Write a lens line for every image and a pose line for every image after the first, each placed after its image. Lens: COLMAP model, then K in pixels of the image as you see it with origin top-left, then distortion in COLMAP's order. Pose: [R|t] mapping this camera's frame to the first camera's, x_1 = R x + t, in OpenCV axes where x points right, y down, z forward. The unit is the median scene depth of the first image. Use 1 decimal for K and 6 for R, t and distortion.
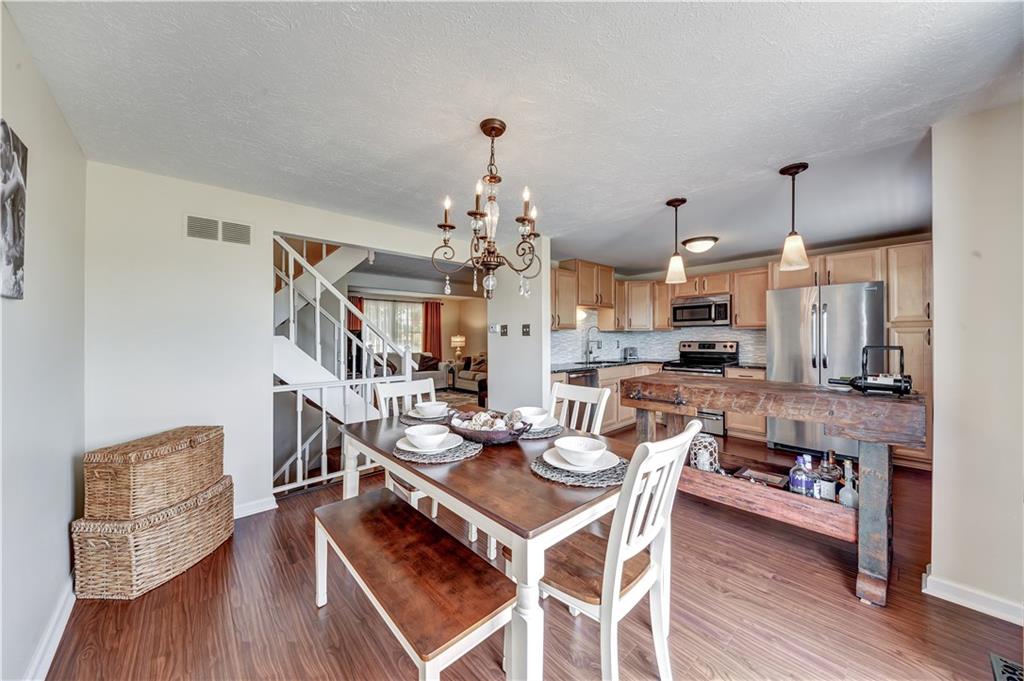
lens RADIAL K [[364.5, 0, 509.4], [0, 364.5, 335.2], [0, 0, 1]] dist [-0.000414, -0.000054]
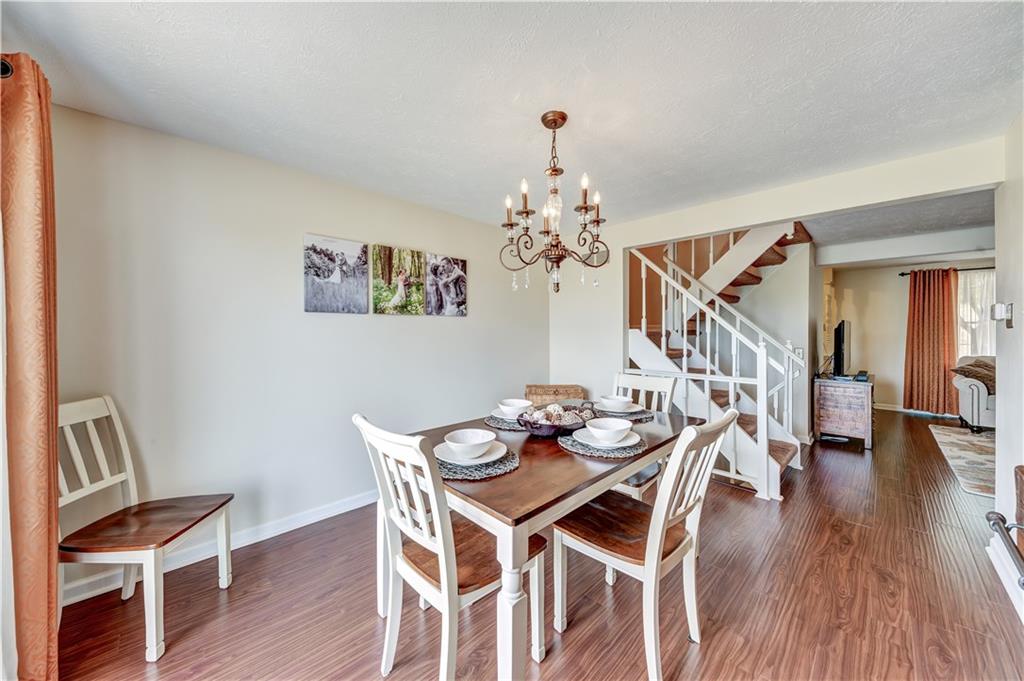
lens RADIAL K [[364.5, 0, 509.4], [0, 364.5, 335.2], [0, 0, 1]] dist [-0.000414, -0.000054]
pose [[0.044267, 0.013800, -0.998924, 0.338203], [0.004563, 0.999891, 0.014016, 0.000798], [0.999009, -0.005179, 0.044199, 0.295334]]
